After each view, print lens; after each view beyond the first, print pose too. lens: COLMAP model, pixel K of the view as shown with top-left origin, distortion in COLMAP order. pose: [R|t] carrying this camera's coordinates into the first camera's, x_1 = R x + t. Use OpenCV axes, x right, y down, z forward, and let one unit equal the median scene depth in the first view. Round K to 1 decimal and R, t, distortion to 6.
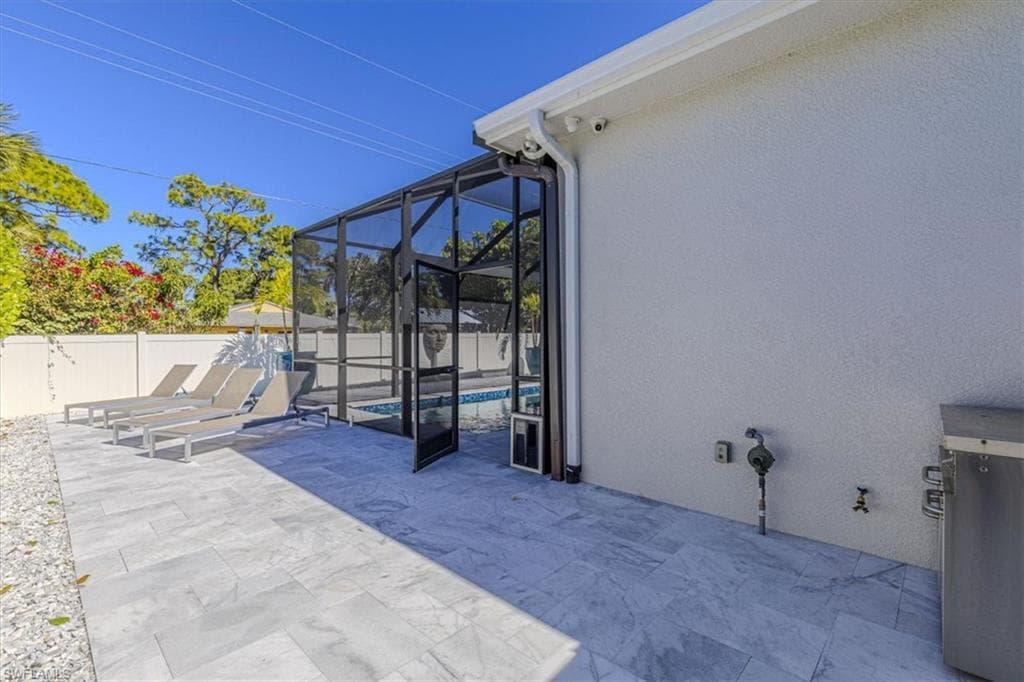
lens RADIAL K [[459.3, 0, 508.7], [0, 459.3, 342.4], [0, 0, 1]] dist [0.012320, -0.000861]
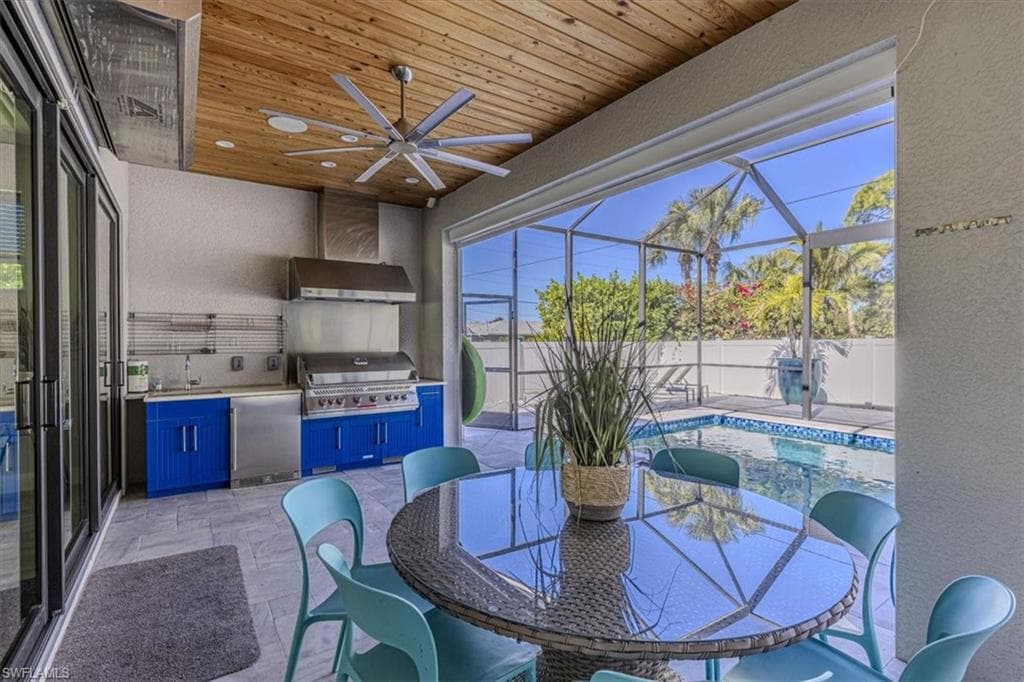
lens RADIAL K [[459.3, 0, 517.0], [0, 459.3, 346.8], [0, 0, 1]] dist [0.012320, -0.000861]
pose [[-0.170277, 0.011124, -0.985333, 0.373299], [-0.013093, 0.999822, 0.013550, -0.008448], [0.985309, 0.015208, -0.170101, 0.373427]]
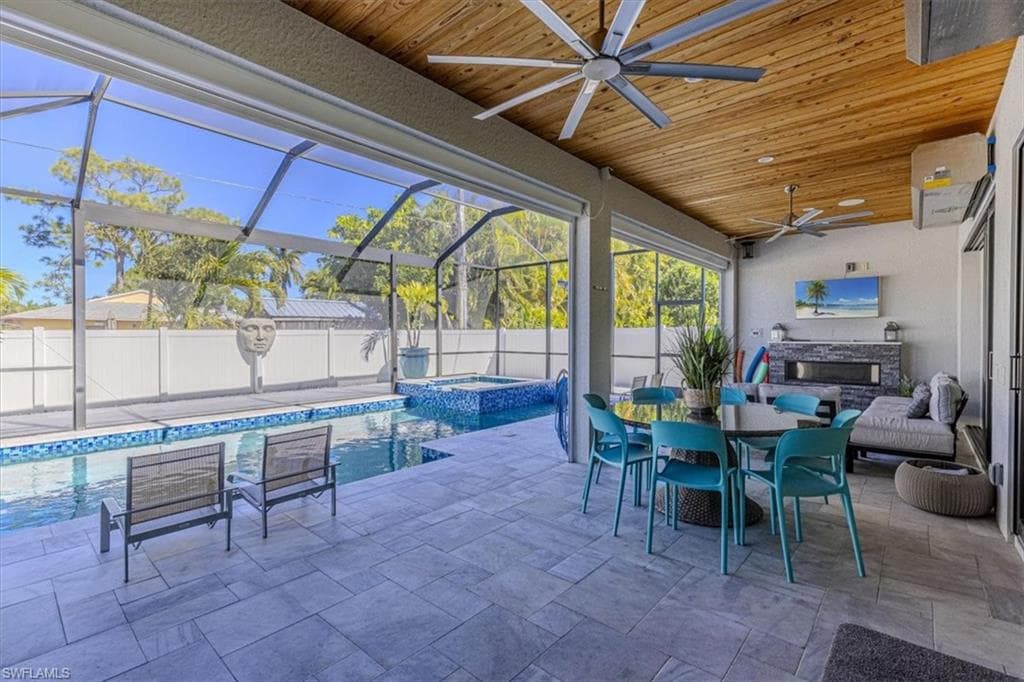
lens RADIAL K [[459.3, 0, 516.7], [0, 459.3, 337.8], [0, 0, 1]] dist [0.012320, -0.000861]
pose [[0.998730, 0.001200, 0.050372, 0.193911], [-0.001204, 0.999999, 0.000058, -0.006261], [-0.050372, -0.000118, 0.998731, 0.188063]]
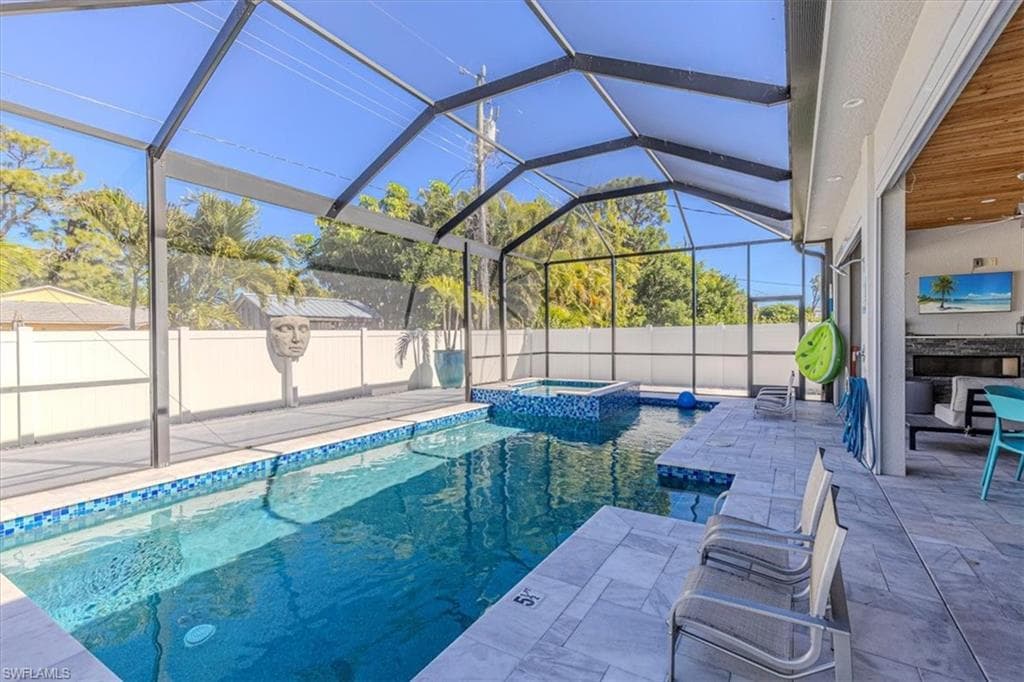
lens RADIAL K [[459.3, 0, 514.7], [0, 459.3, 334.4], [0, 0, 1]] dist [0.012320, -0.000861]
pose [[0.974403, -0.006577, 0.224713, -0.001571], [0.009777, 0.999866, -0.013129, -0.002819], [-0.224597, 0.014990, 0.974337, 0.271724]]
